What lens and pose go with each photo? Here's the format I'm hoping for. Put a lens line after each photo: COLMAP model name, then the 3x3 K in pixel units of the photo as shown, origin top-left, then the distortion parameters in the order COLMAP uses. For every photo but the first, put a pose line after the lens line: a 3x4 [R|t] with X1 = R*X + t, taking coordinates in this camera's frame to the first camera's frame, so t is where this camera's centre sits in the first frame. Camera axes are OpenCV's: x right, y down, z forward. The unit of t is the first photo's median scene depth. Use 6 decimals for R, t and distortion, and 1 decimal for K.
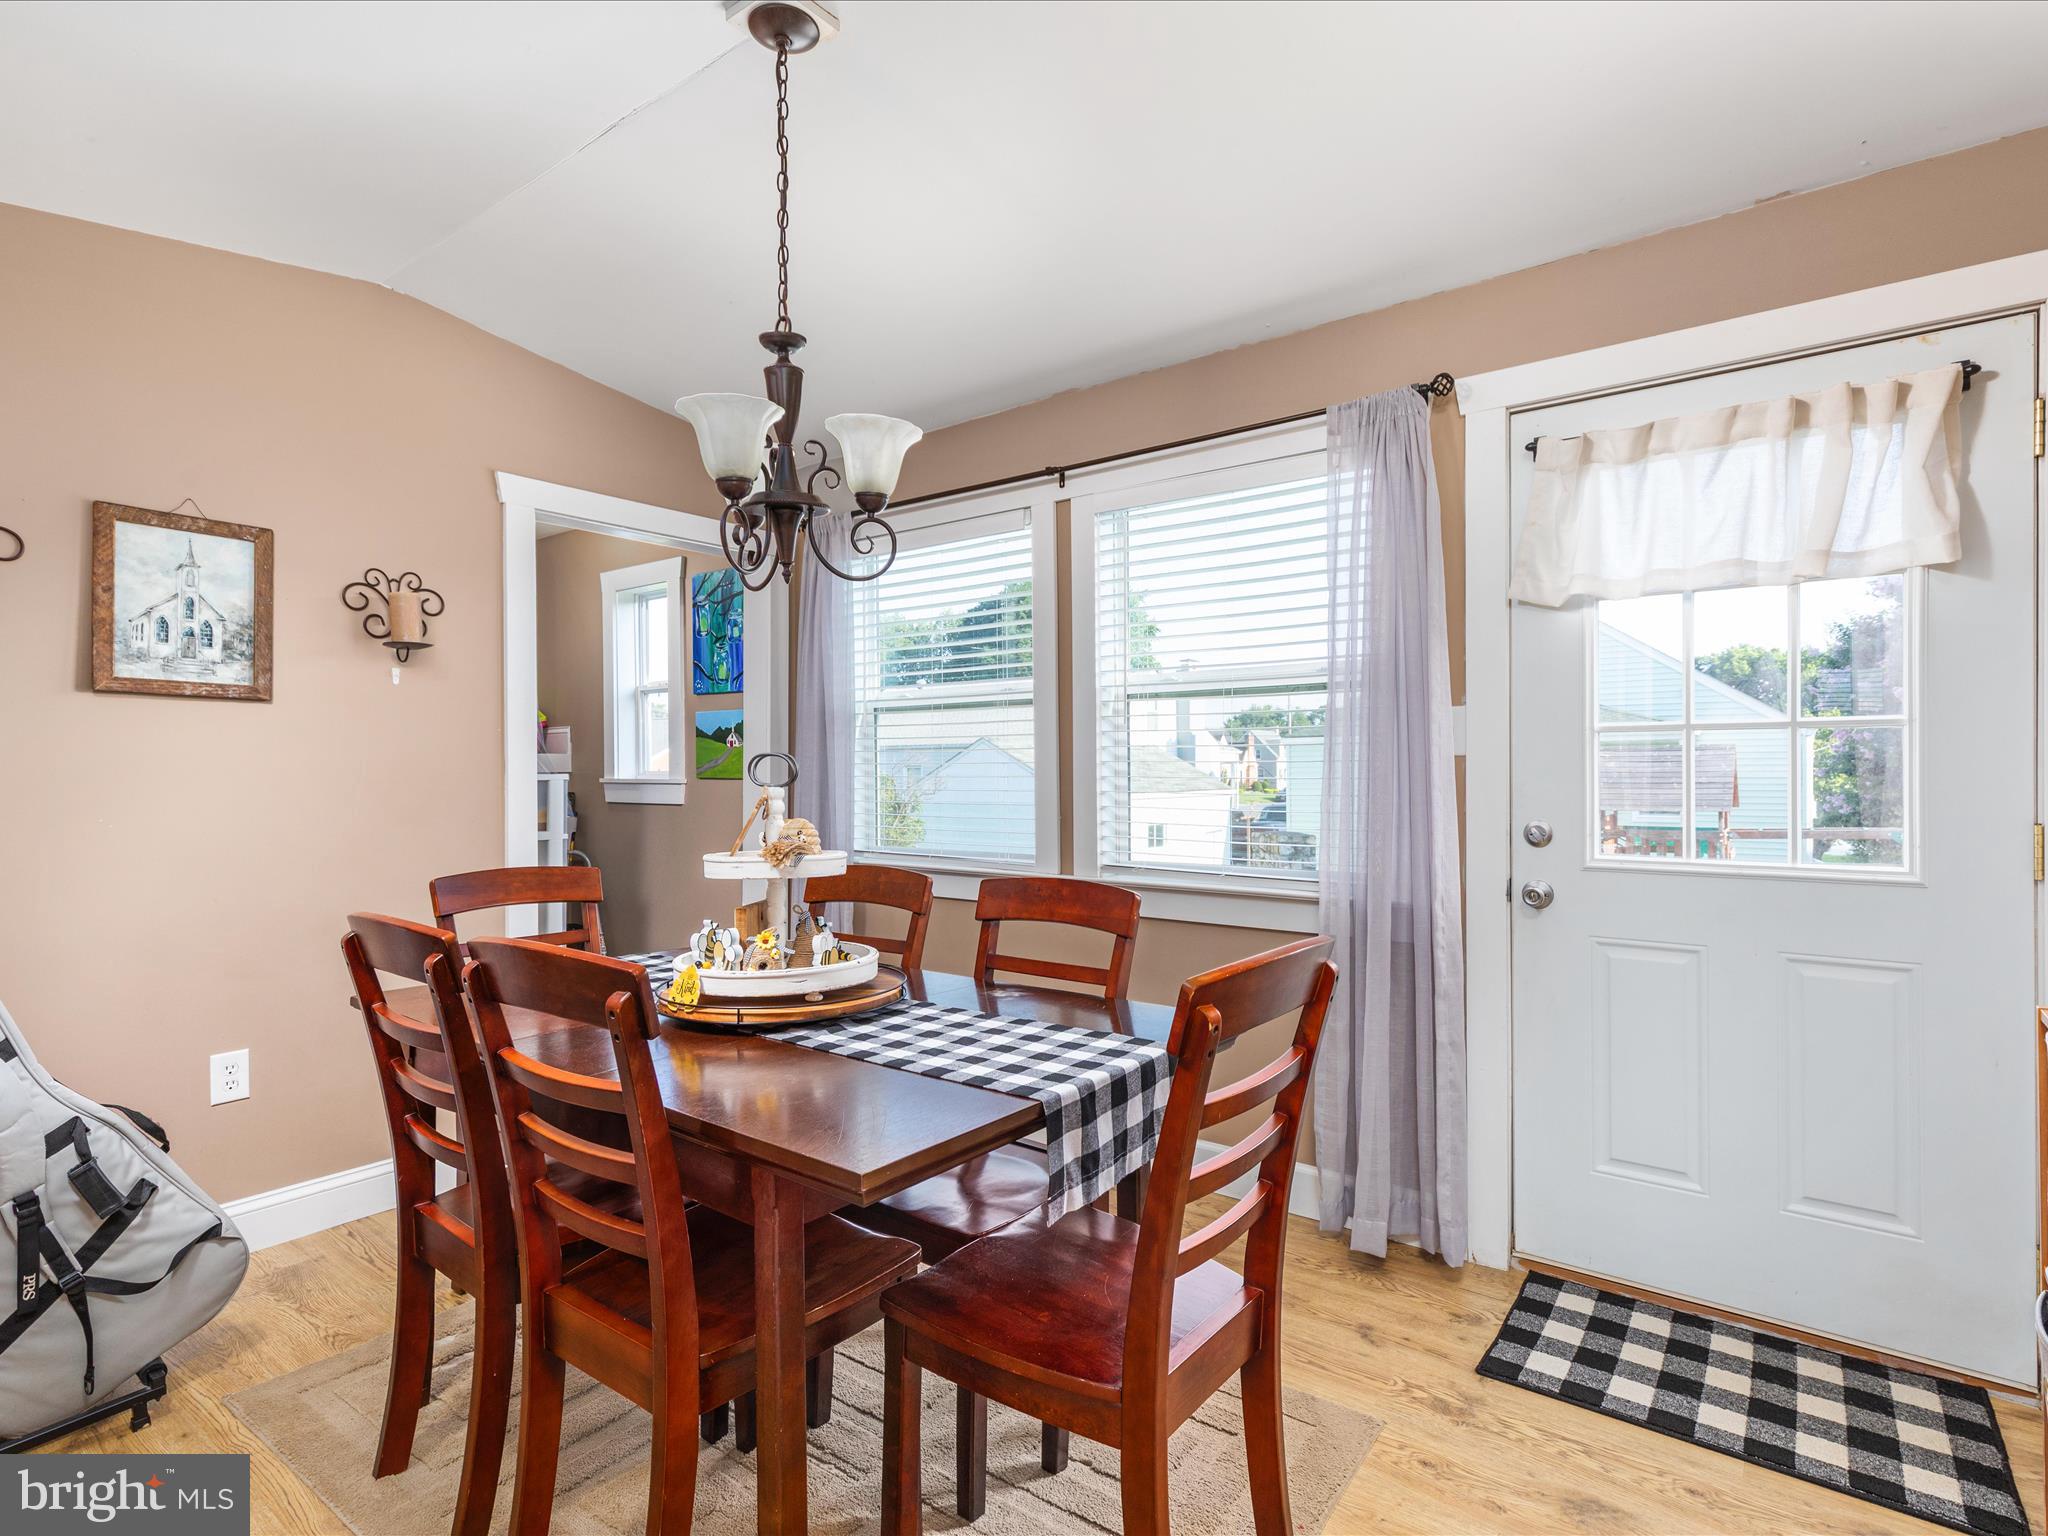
lens RADIAL K [[1018.5, 0, 1024.0], [0, 1018.5, 768.0], [0, 0, 1]] dist [-0.000123, 0.000116]
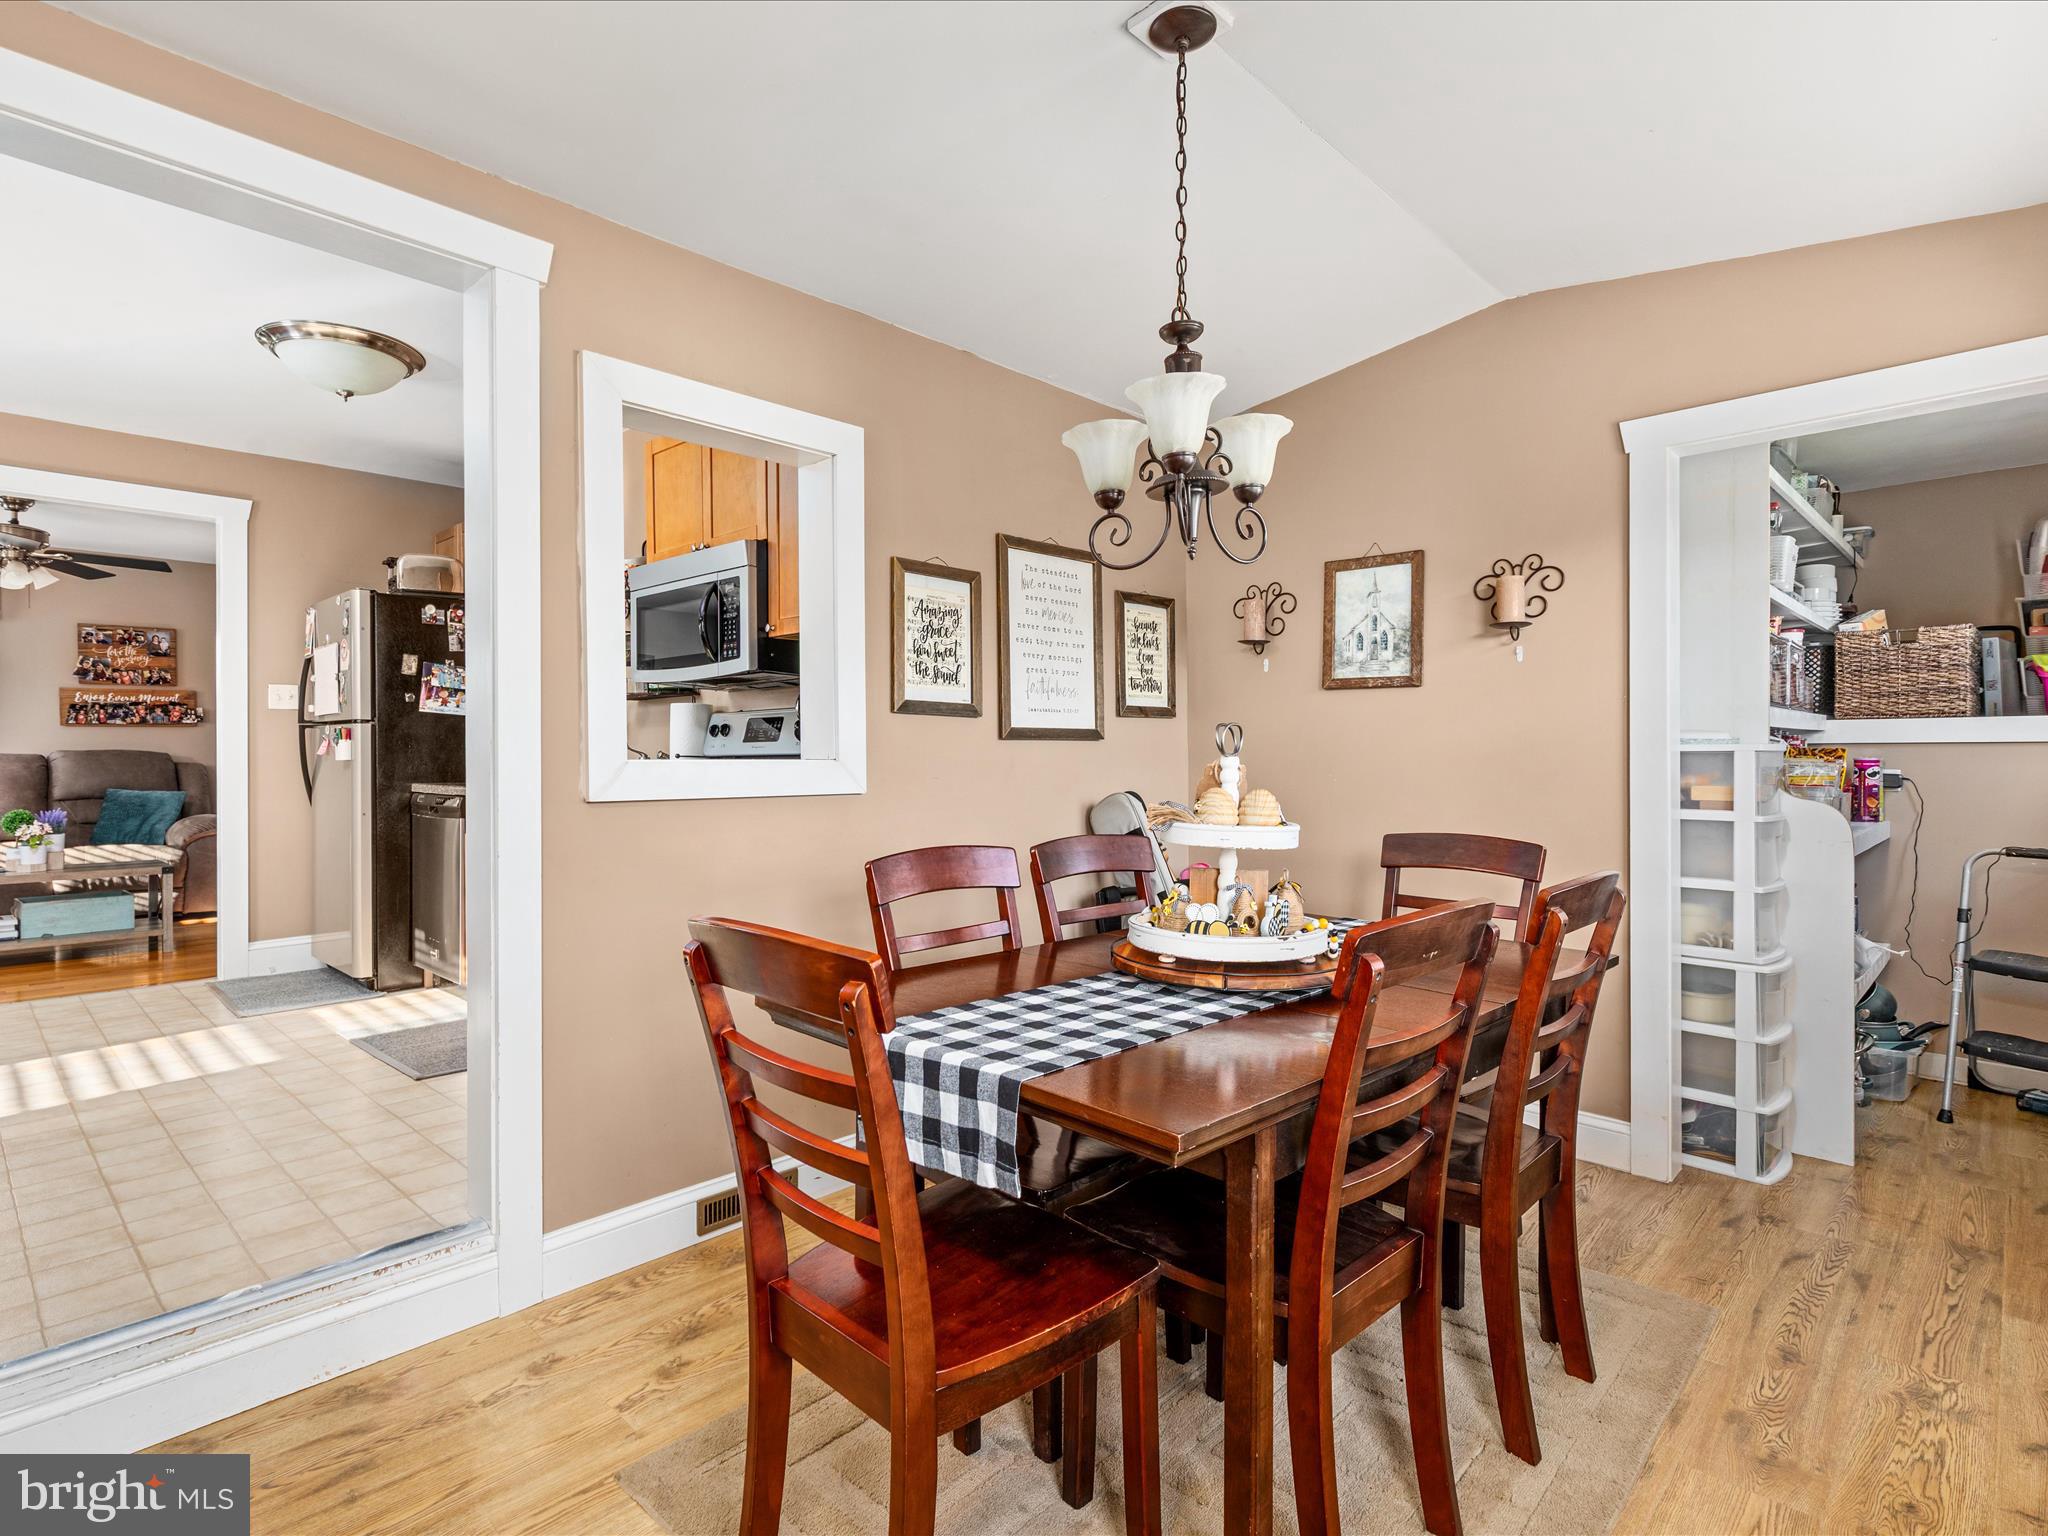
lens RADIAL K [[1018.5, 0, 1024.0], [0, 1018.5, 768.0], [0, 0, 1]] dist [-0.000123, 0.000116]
pose [[-0.133136, 0.024487, -0.990795, 0.613961], [0.005557, 0.999697, 0.023960, 0.002502], [0.991082, -0.002316, -0.133232, 0.722283]]
